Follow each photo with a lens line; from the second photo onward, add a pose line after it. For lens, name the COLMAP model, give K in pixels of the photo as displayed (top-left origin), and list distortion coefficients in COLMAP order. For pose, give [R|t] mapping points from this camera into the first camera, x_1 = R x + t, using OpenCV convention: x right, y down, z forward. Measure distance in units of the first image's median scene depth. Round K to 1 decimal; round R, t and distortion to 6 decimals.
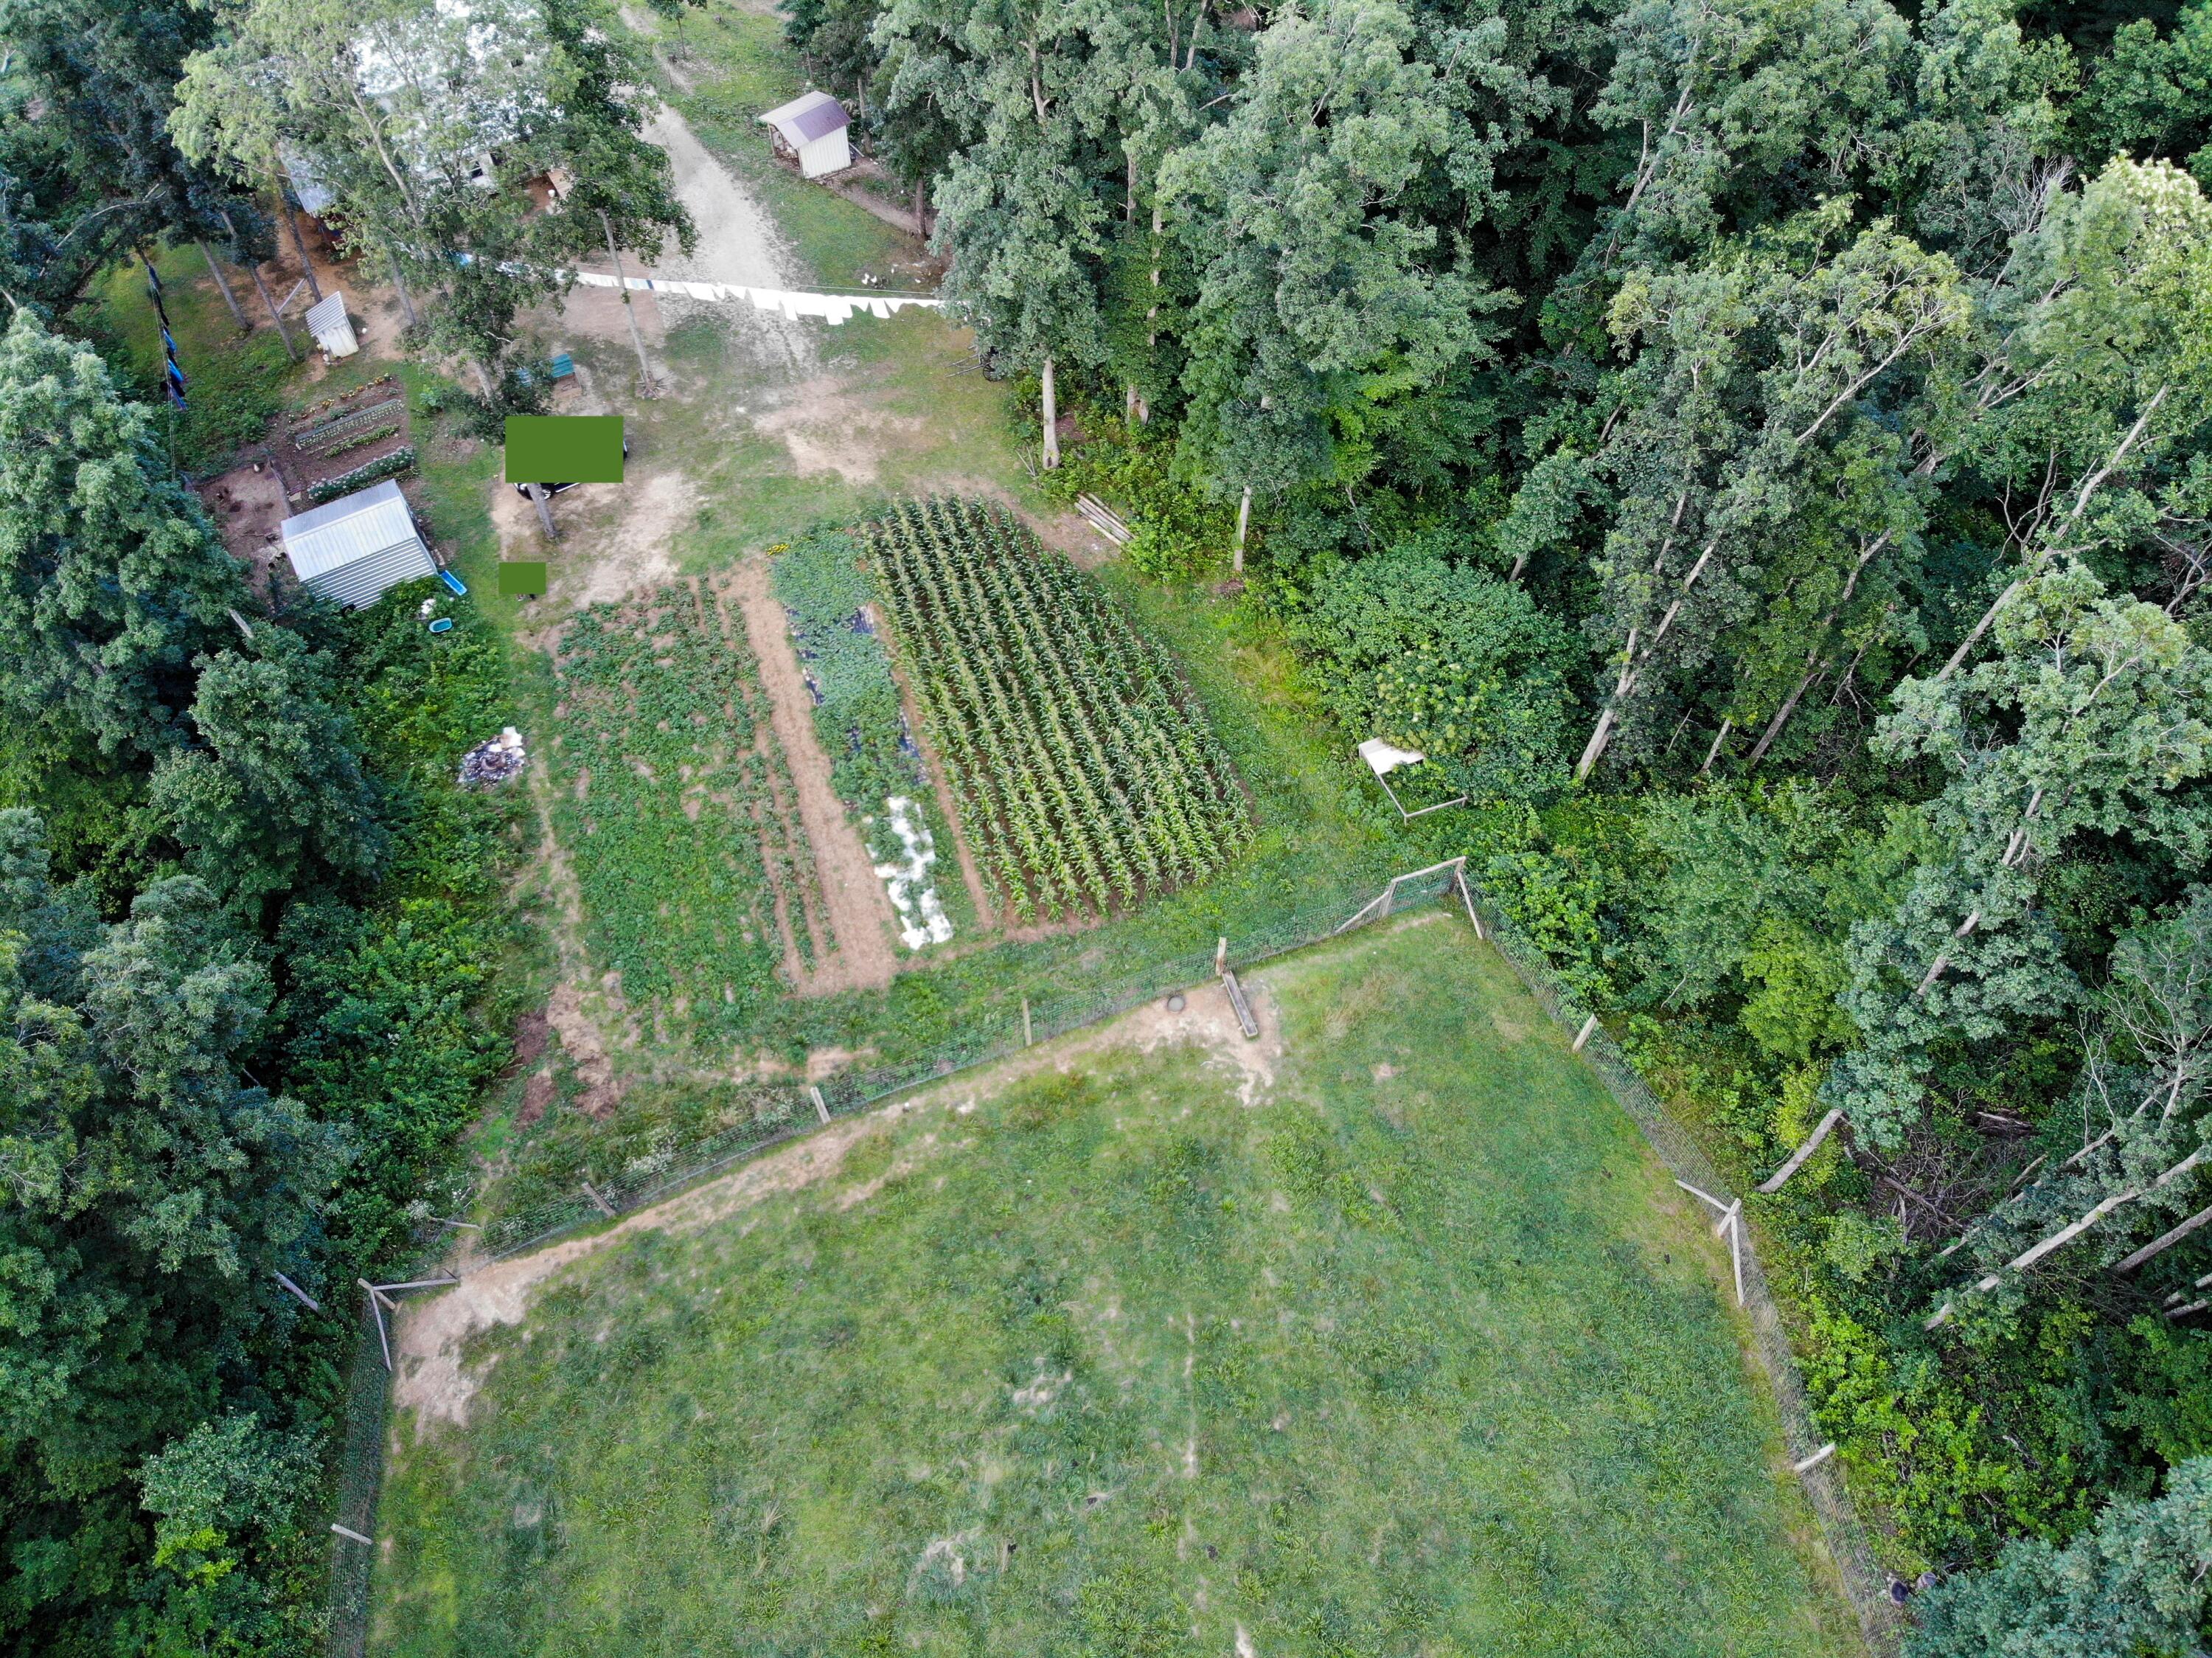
lens RADIAL K [[1585.2, 0, 1106.0], [0, 1585.2, 829.0], [0, 0, 1]] dist [0.089530, -0.217564]
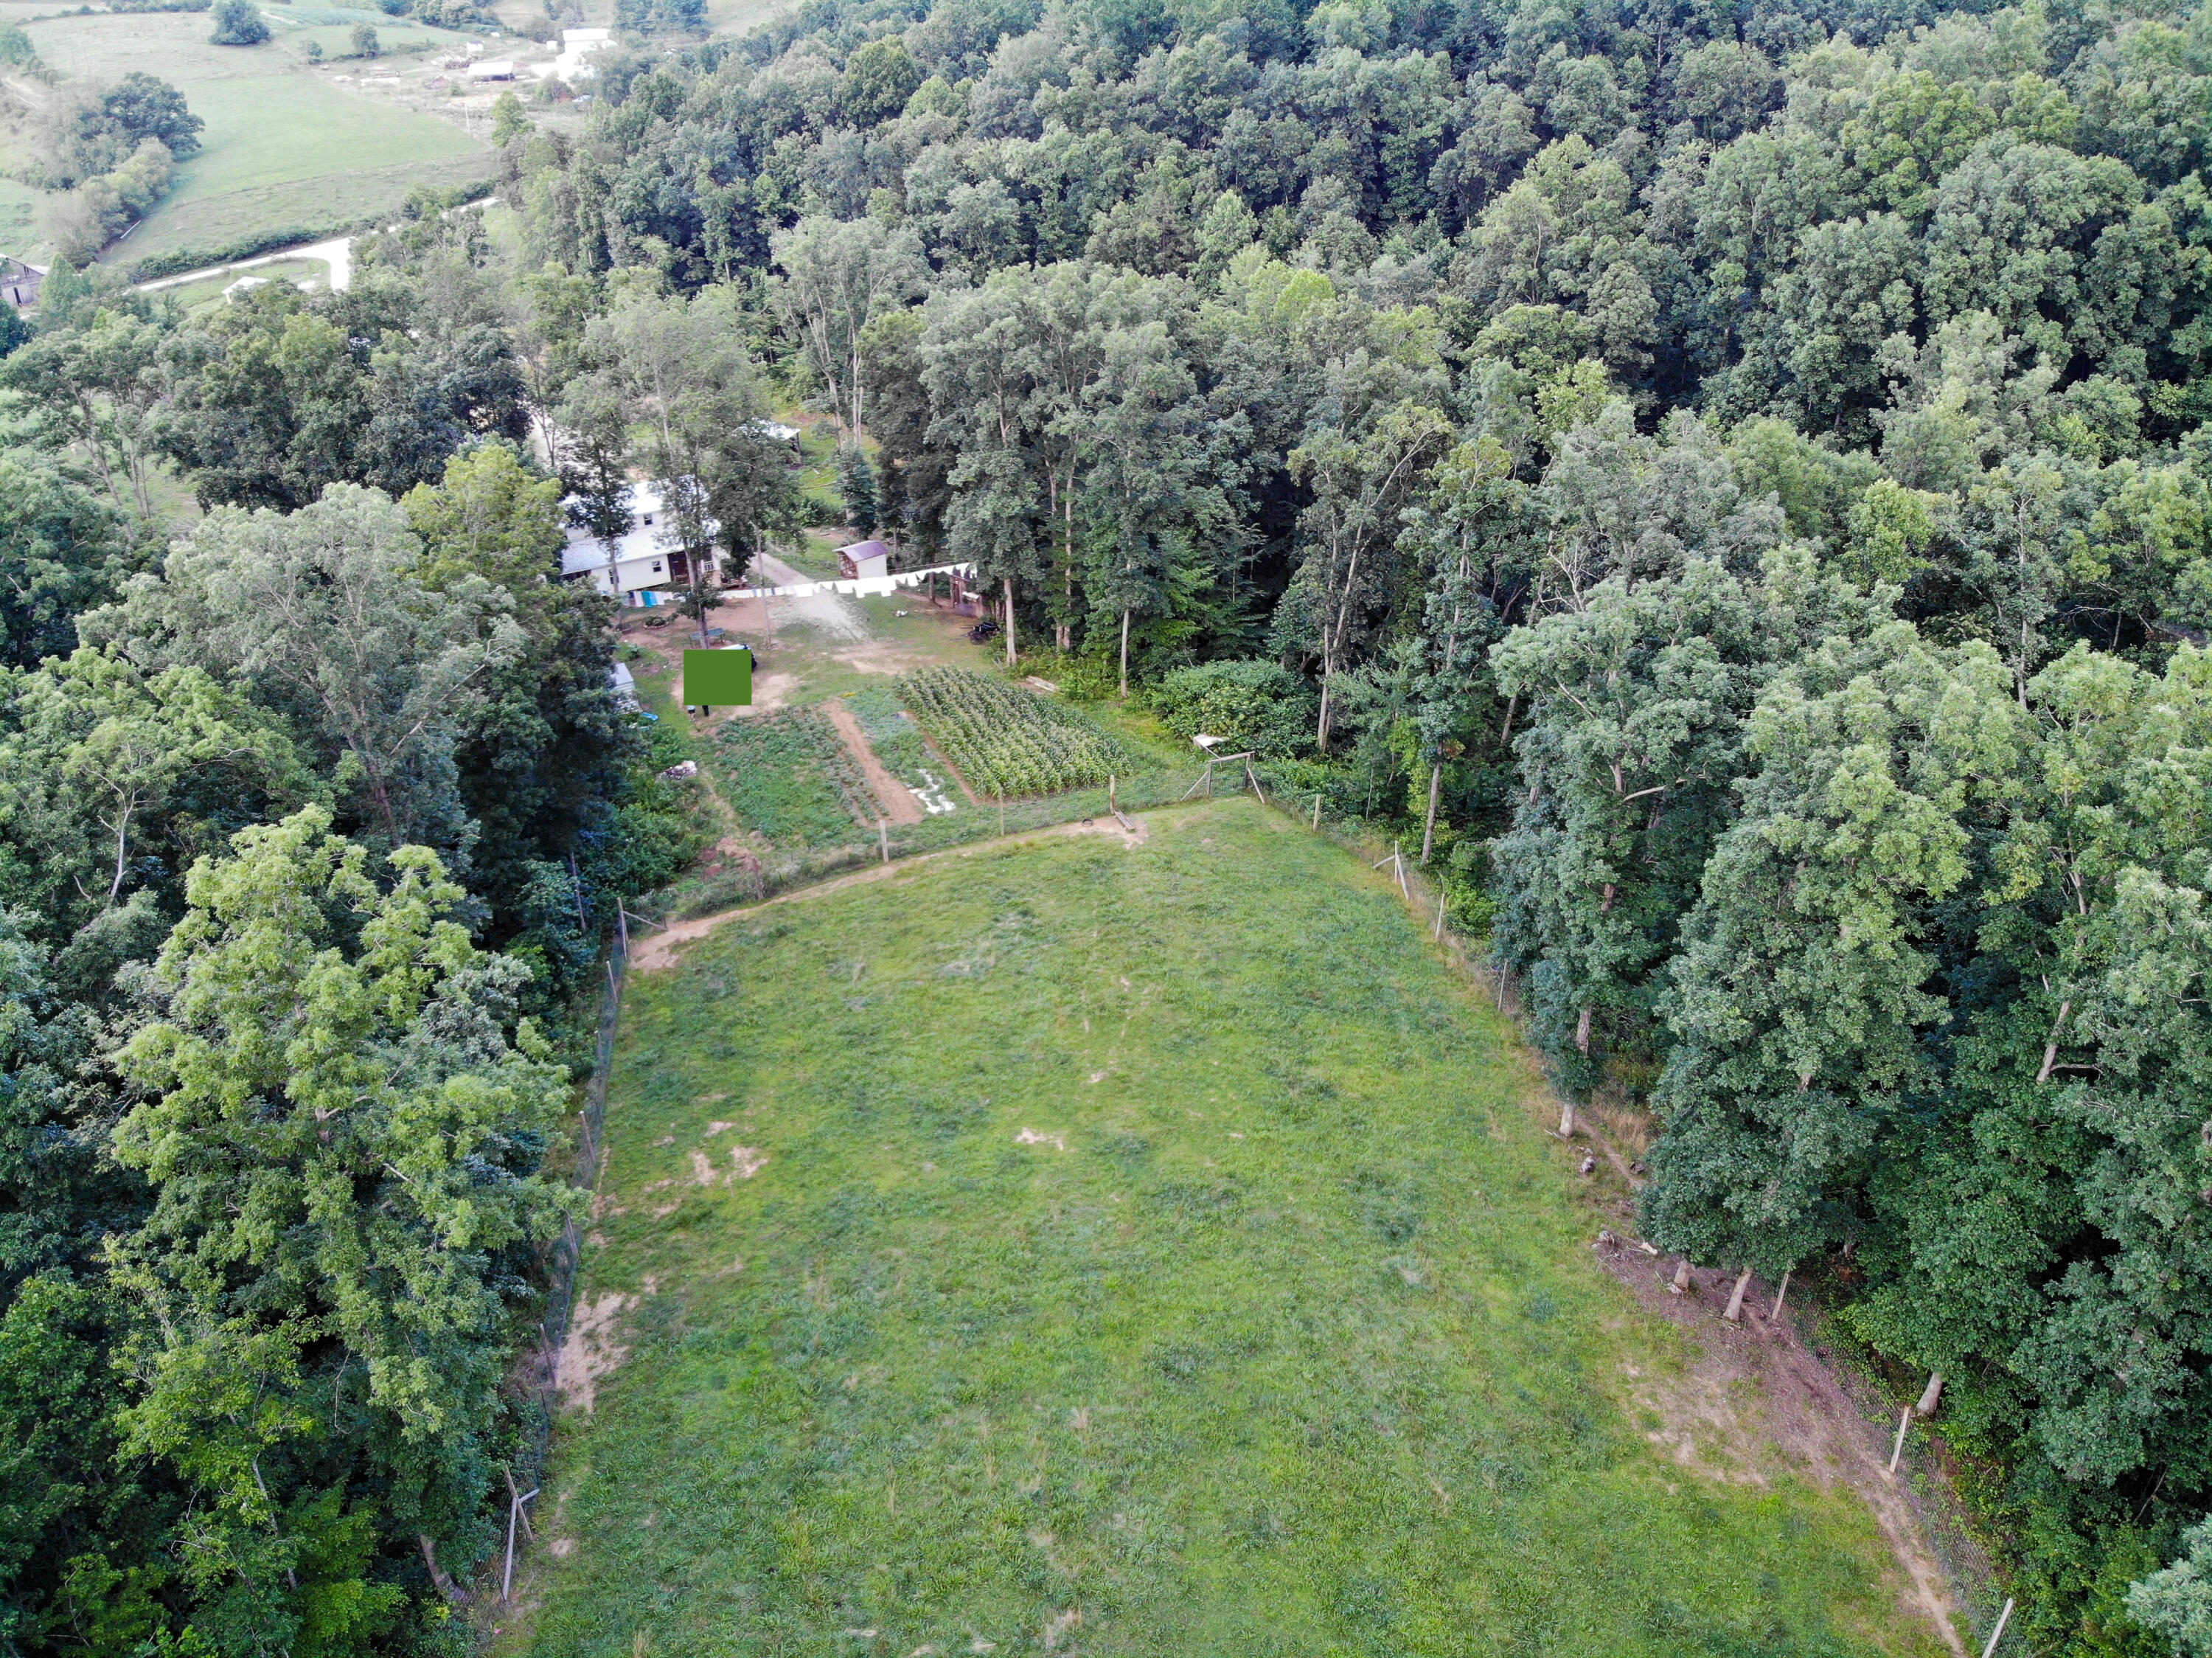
lens RADIAL K [[1585.2, 0, 1106.0], [0, 1585.2, 829.0], [0, 0, 1]] dist [0.089530, -0.217564]
pose [[0.999120, -0.025175, 0.033544, 0.005559], [0.038088, 0.879481, -0.474408, 0.866208], [-0.017558, 0.475268, 0.879666, -0.468651]]
